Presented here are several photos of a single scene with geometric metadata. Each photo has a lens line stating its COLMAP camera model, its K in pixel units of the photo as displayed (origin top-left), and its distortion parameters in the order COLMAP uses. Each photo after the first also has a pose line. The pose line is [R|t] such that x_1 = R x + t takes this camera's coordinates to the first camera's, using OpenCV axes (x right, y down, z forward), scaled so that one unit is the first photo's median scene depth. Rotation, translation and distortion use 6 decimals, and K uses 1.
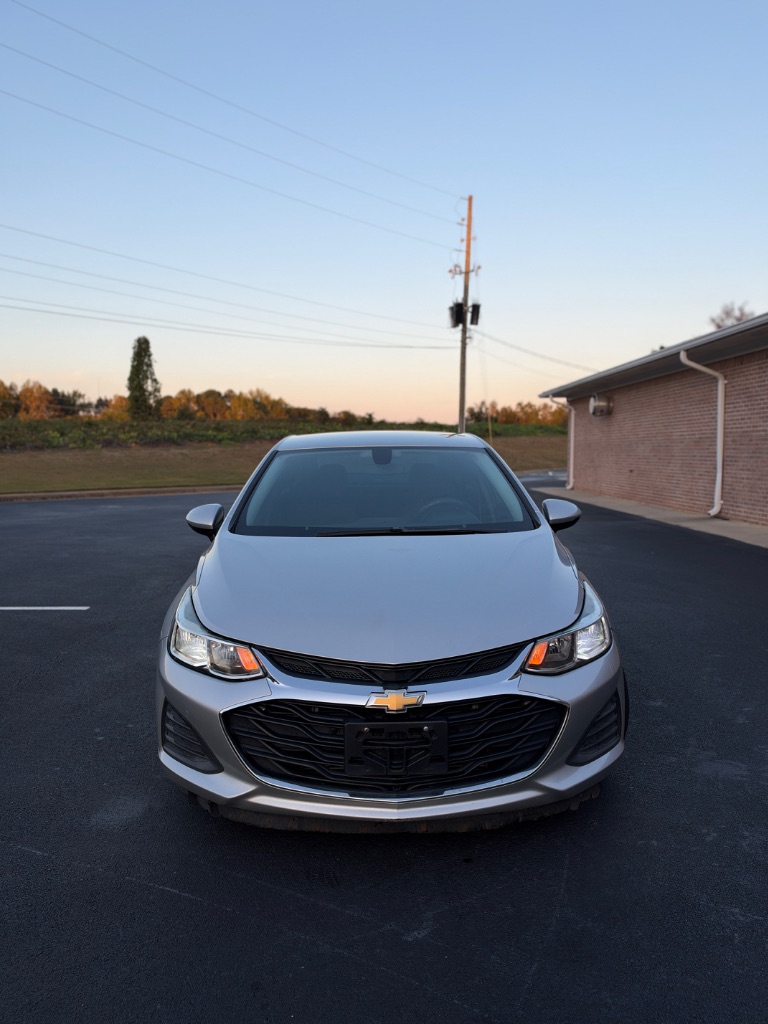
lens RADIAL K [[776.0, 0, 381.2], [0, 776.0, 528.2], [0, 0, 1]] dist [0.041939, -0.089274]
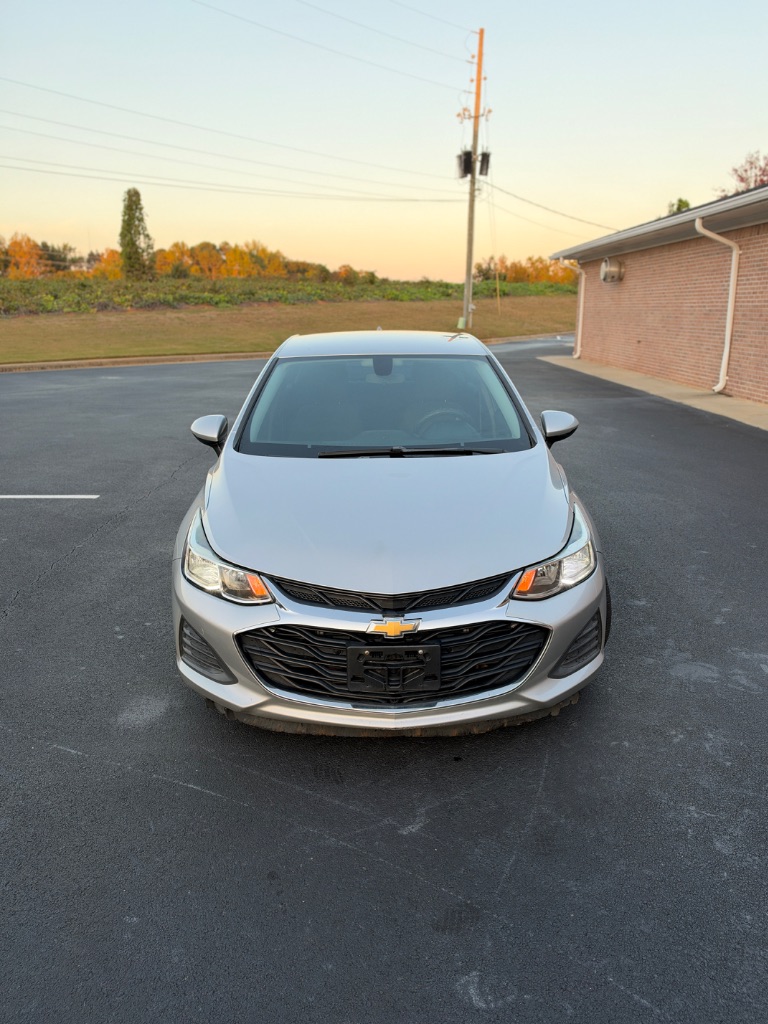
lens RADIAL K [[776.0, 0, 381.7], [0, 776.0, 522.9], [0, 0, 1]] dist [0.041939, -0.089274]
pose [[0.999993, 0.002262, -0.002817, 0.000382], [-0.001753, 0.985556, 0.169341, -0.008680], [0.003160, -0.169335, 0.985554, -0.004112]]
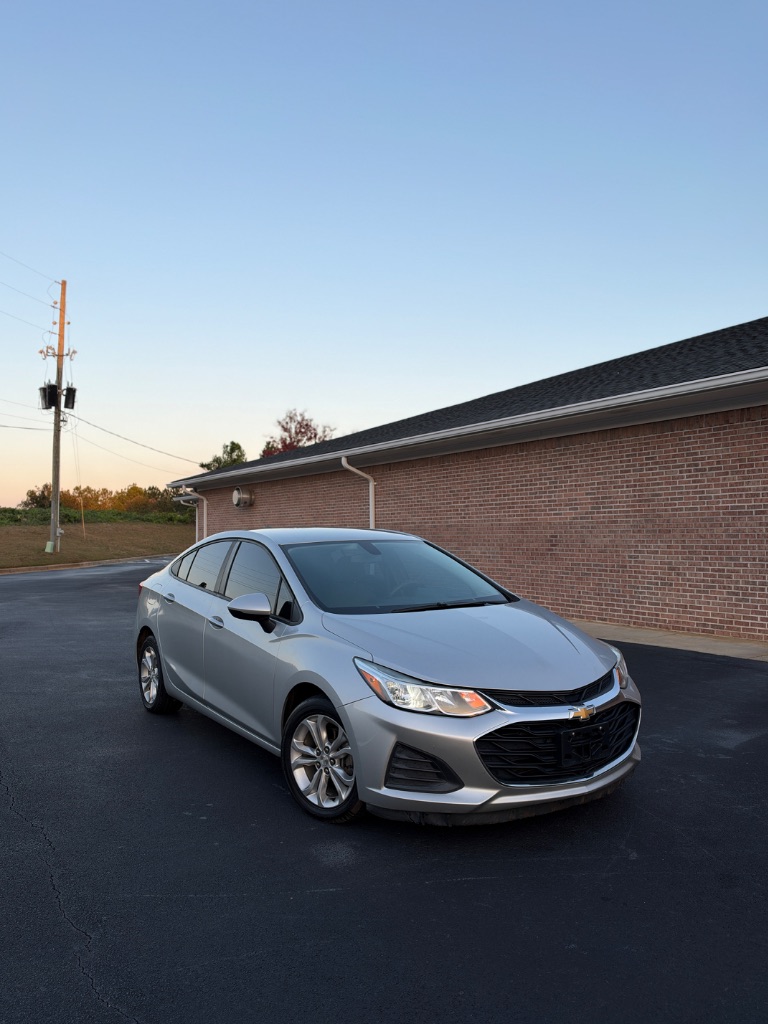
lens RADIAL K [[776.0, 0, 388.1], [0, 776.0, 522.7], [0, 0, 1]] dist [0.041939, -0.089274]
pose [[0.839115, 0.008812, 0.543883, -0.091918], [0.055013, 0.993367, -0.100970, -0.000916], [-0.541165, 0.114646, 0.833064, -0.008226]]
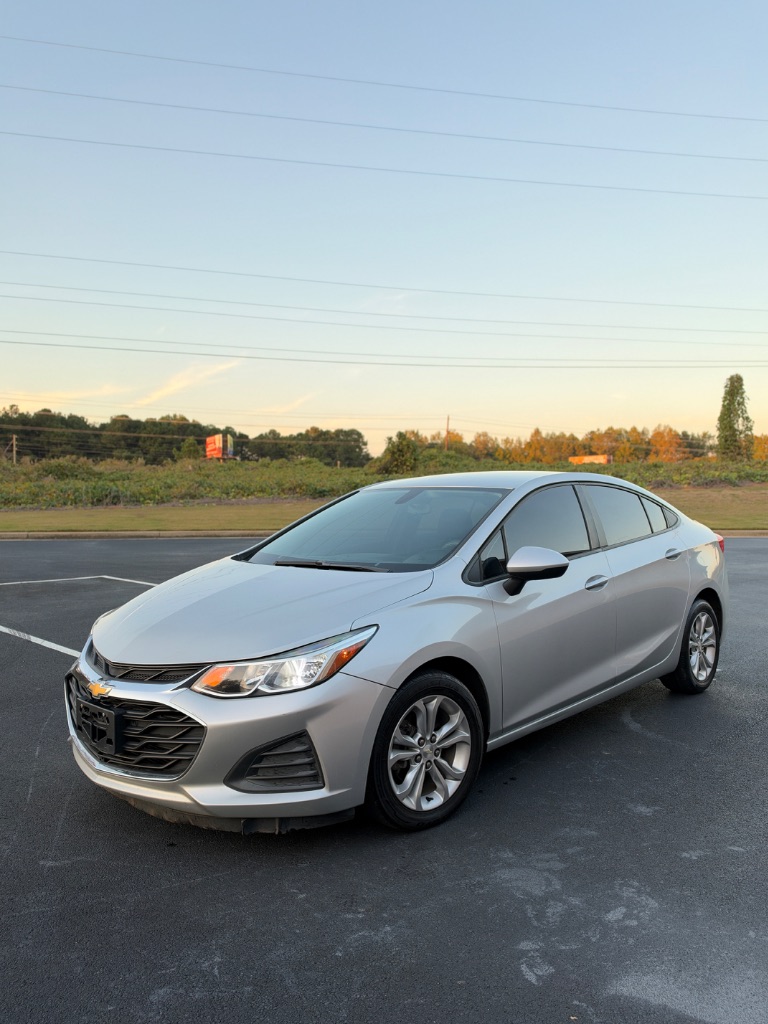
lens RADIAL K [[776.0, 0, 391.6], [0, 776.0, 527.7], [0, 0, 1]] dist [0.041939, -0.089274]
pose [[0.718629, 0.031036, -0.694700, 0.102087], [-0.067758, 0.997375, -0.025534, -0.003675], [0.692084, 0.065421, 0.718846, 0.031921]]
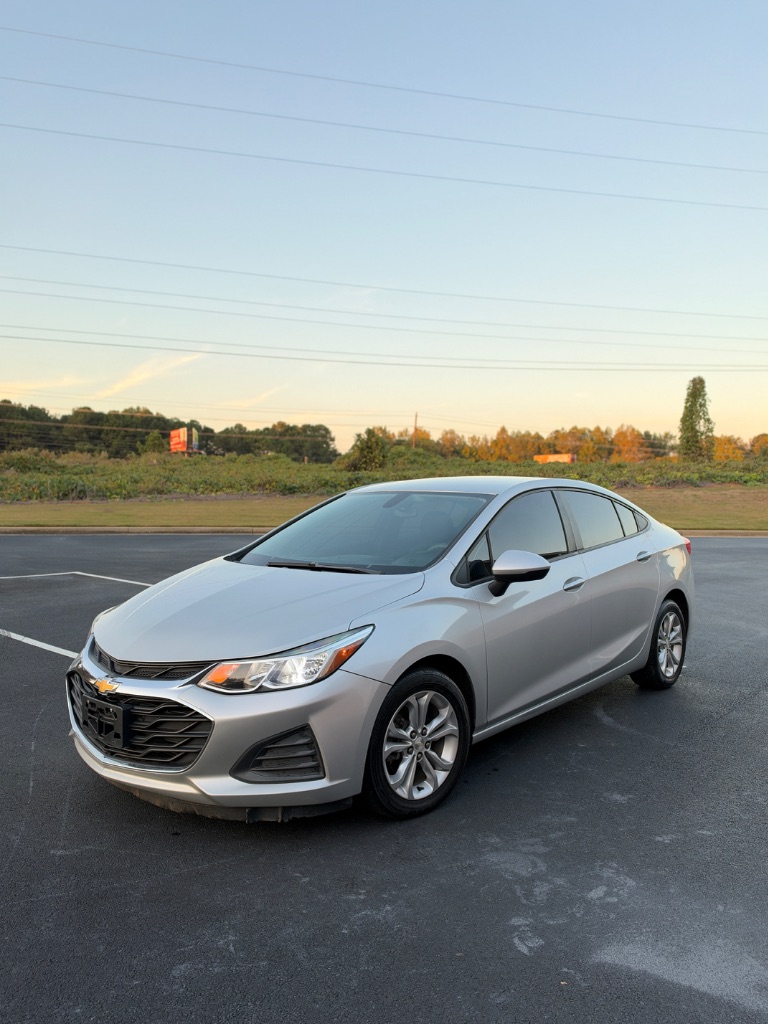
lens RADIAL K [[776.0, 0, 391.1], [0, 776.0, 534.6], [0, 0, 1]] dist [0.041939, -0.089274]
pose [[0.748177, 0.046297, -0.661882, 0.102794], [-0.074855, 0.997084, -0.014871, -0.004490], [0.659263, 0.060672, 0.749461, 0.024718]]
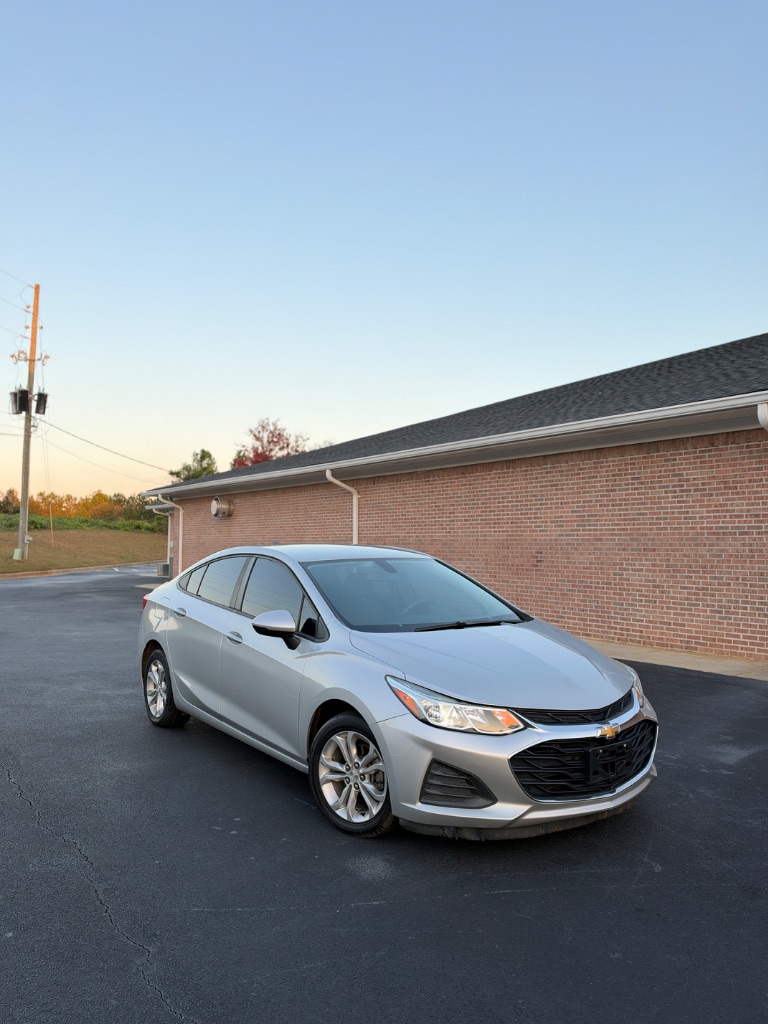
lens RADIAL K [[776.0, 0, 385.8], [0, 776.0, 527.9], [0, 0, 1]] dist [0.041939, -0.089274]
pose [[0.816360, 0.024606, 0.577019, -0.103564], [0.044811, 0.993382, -0.105759, -0.003081], [-0.575802, 0.112194, 0.809855, -0.005225]]
